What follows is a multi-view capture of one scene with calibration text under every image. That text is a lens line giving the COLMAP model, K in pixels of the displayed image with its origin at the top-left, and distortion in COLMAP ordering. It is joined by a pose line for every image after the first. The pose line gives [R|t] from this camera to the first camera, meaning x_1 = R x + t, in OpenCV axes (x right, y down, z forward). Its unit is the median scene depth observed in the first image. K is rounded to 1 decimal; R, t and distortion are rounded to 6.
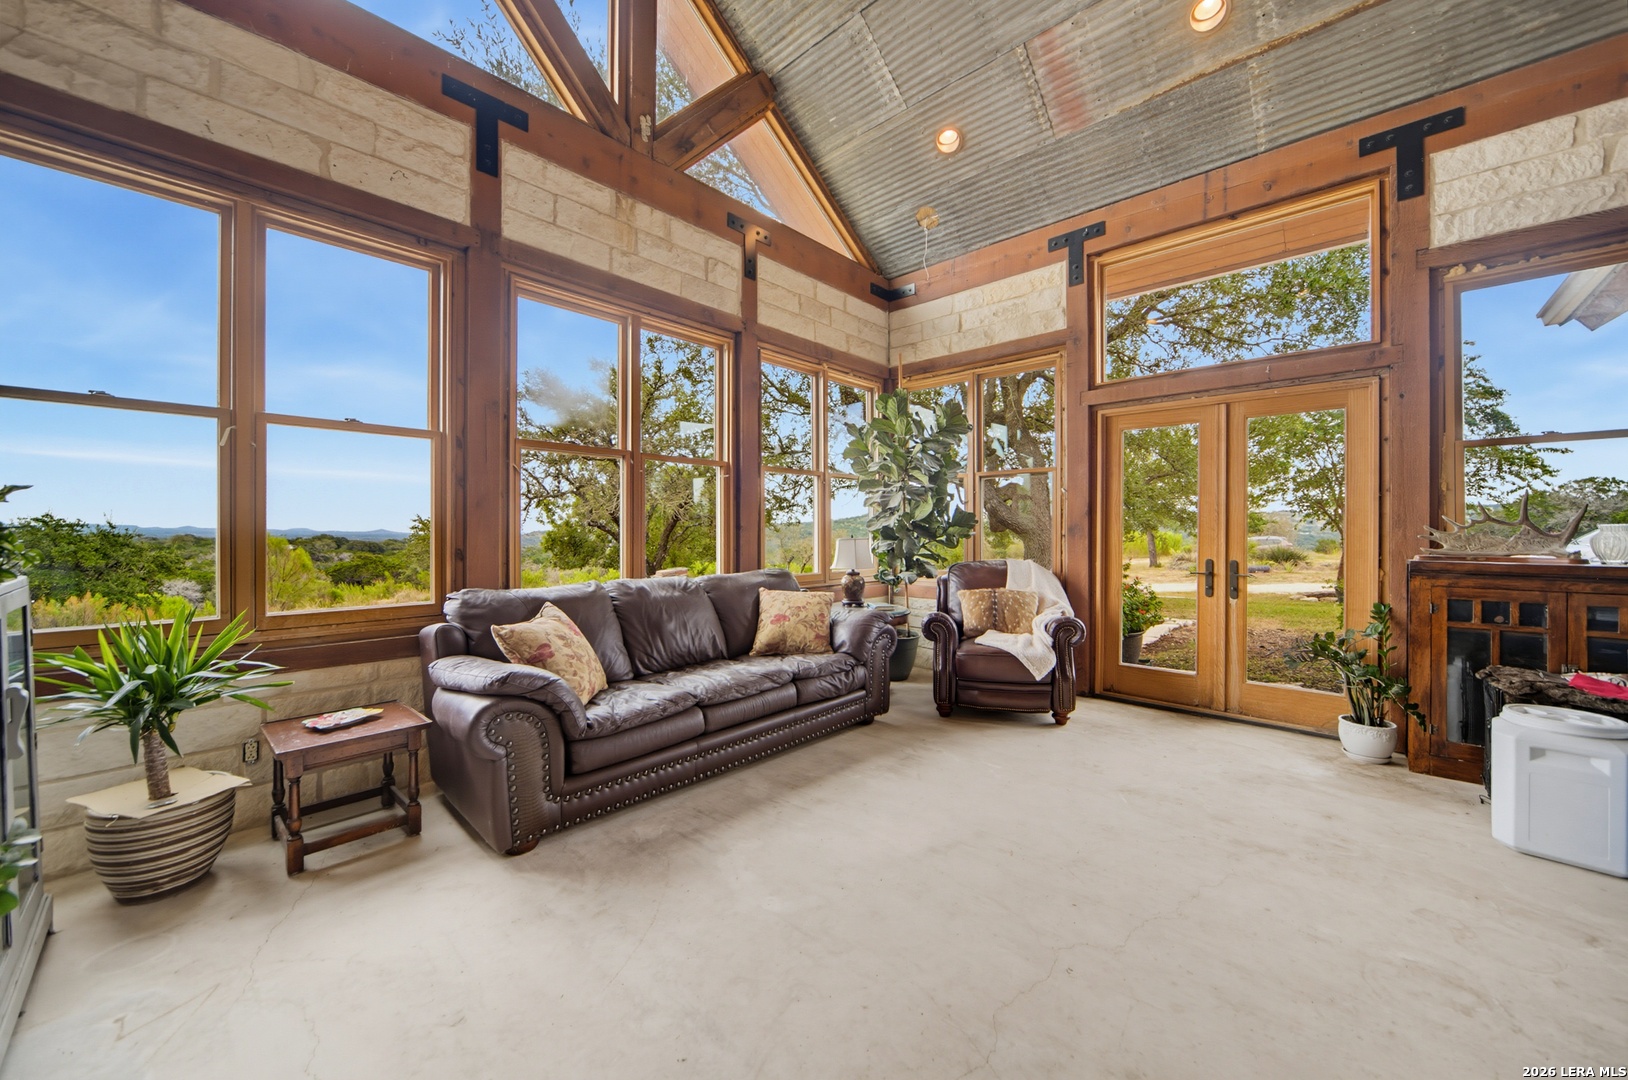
lens RADIAL K [[608.3, 0, 821.0], [0, 608.3, 525.6], [0, 0, 1]] dist [-0.003253, -0.000103]
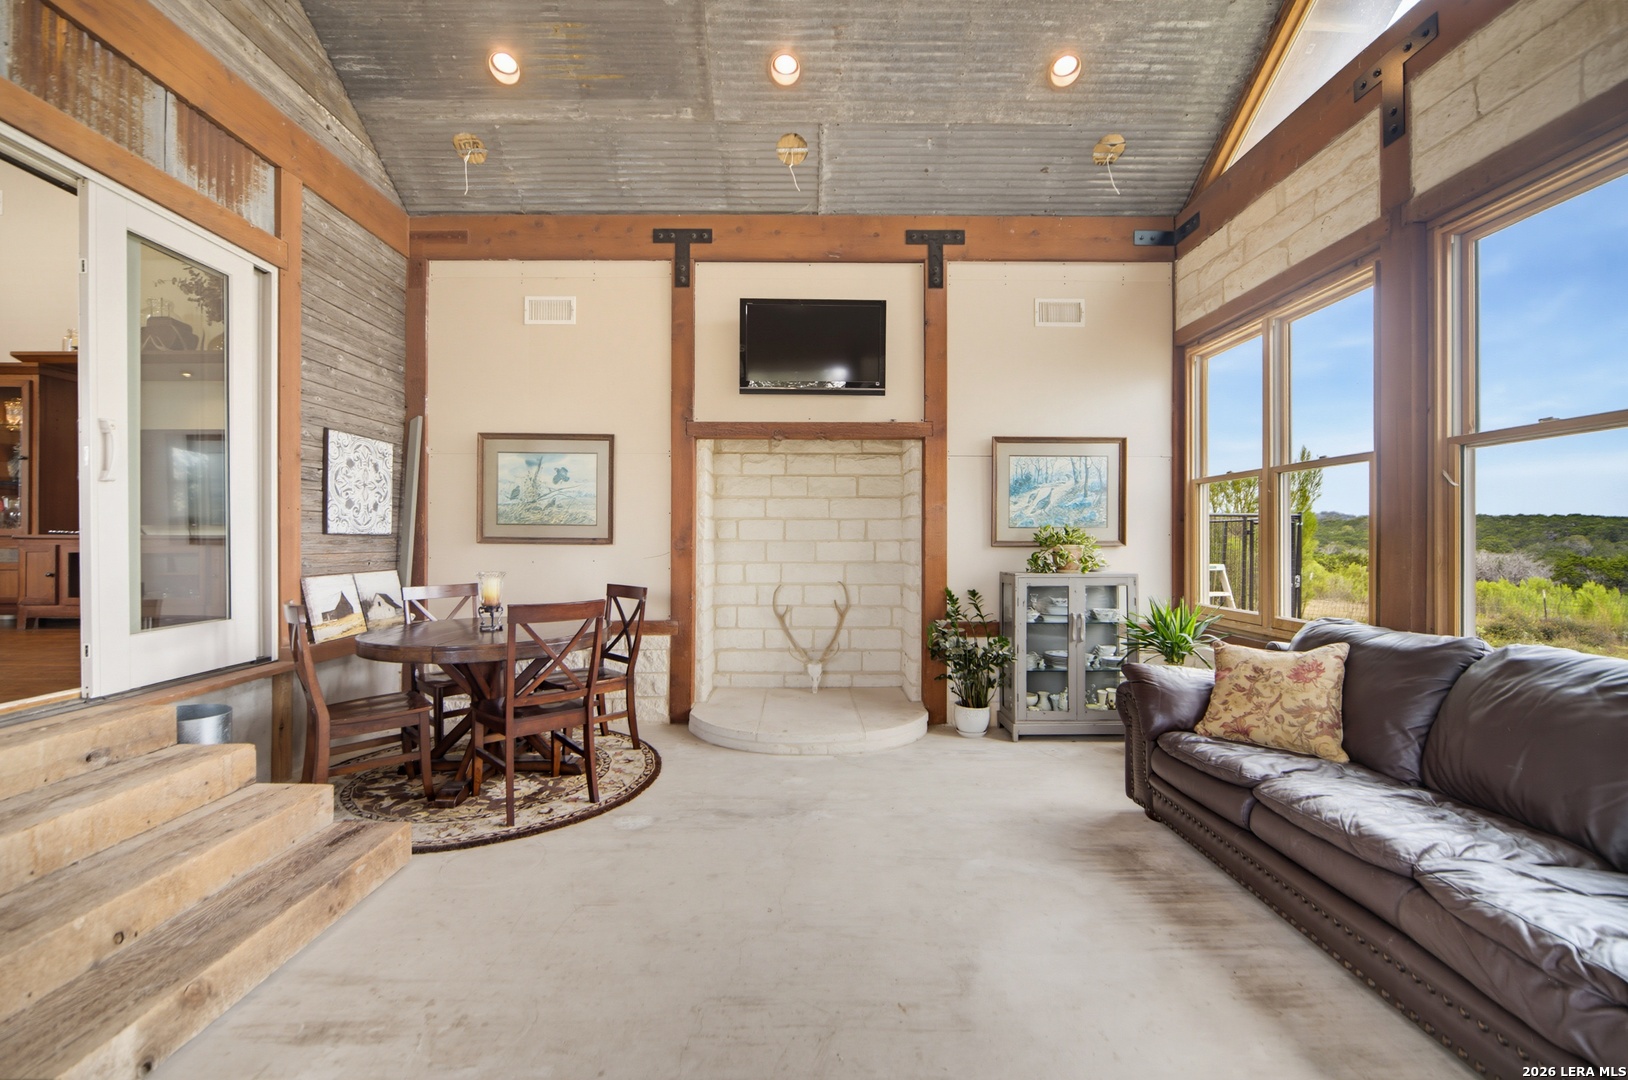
lens RADIAL K [[689.6, 0, 813.3], [0, 689.6, 547.6], [0, 0, 1]] dist [-0.011161, 0.002361]
pose [[-0.734644, 0.005081, -0.678434, 0.873890], [0.006677, 0.999978, 0.000259, -0.013617], [0.678420, -0.004340, -0.734661, 1.417254]]
